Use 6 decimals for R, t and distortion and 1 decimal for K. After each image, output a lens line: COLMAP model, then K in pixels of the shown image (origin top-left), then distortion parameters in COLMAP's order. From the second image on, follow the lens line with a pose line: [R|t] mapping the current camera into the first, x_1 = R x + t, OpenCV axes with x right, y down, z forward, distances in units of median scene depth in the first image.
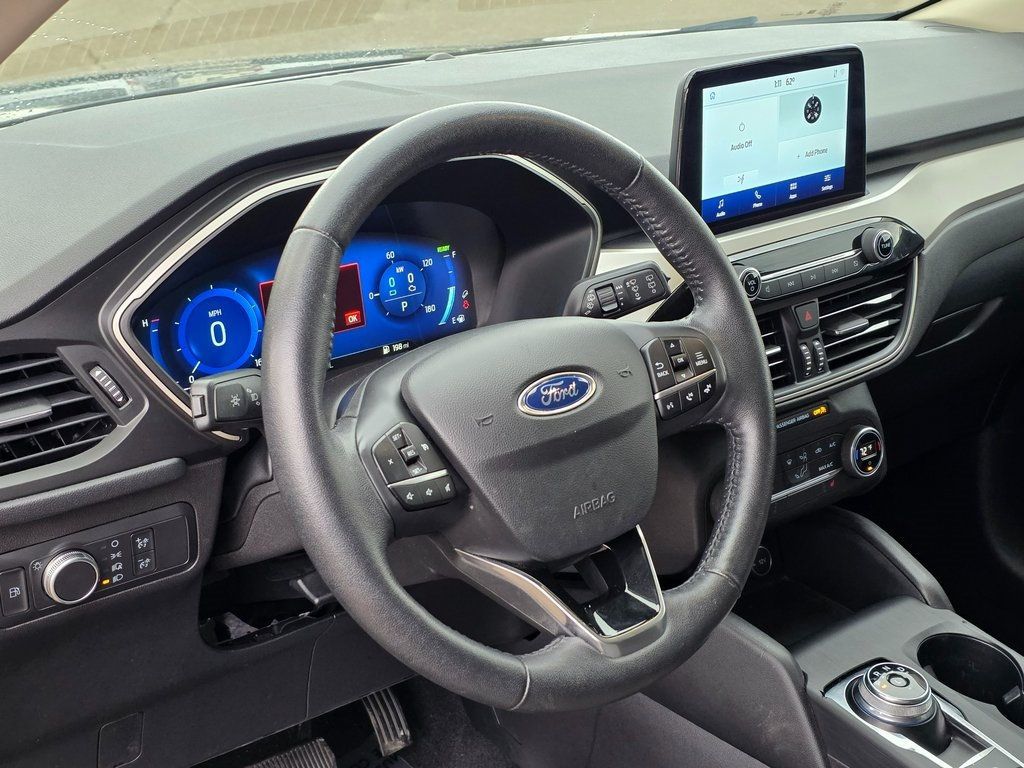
lens RADIAL K [[1556.3, 0, 508.0], [0, 1556.3, 385.4], [0, 0, 1]] dist [0.030534, 0.000000]
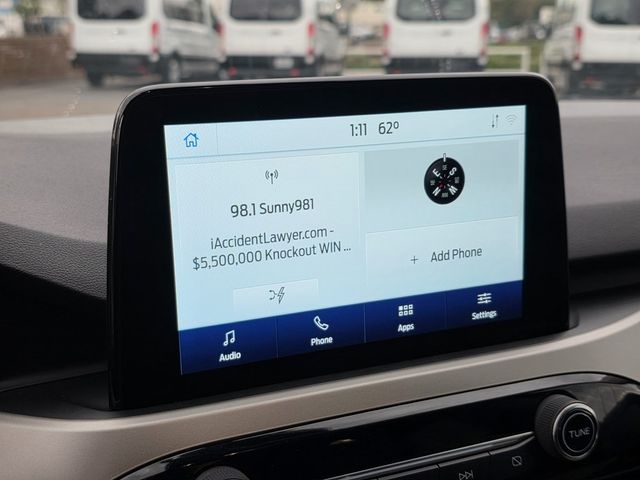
lens RADIAL K [[816.2, 0, 321.7], [0, 816.2, 243.6], [0, 0, 1]] dist [0.087091, 0.000000]
pose [[0.952728, 0.052853, -0.299192, 0.239080], [-0.091710, 0.988847, -0.117351, -0.112229], [0.289652, 0.139242, 0.946949, 0.691610]]
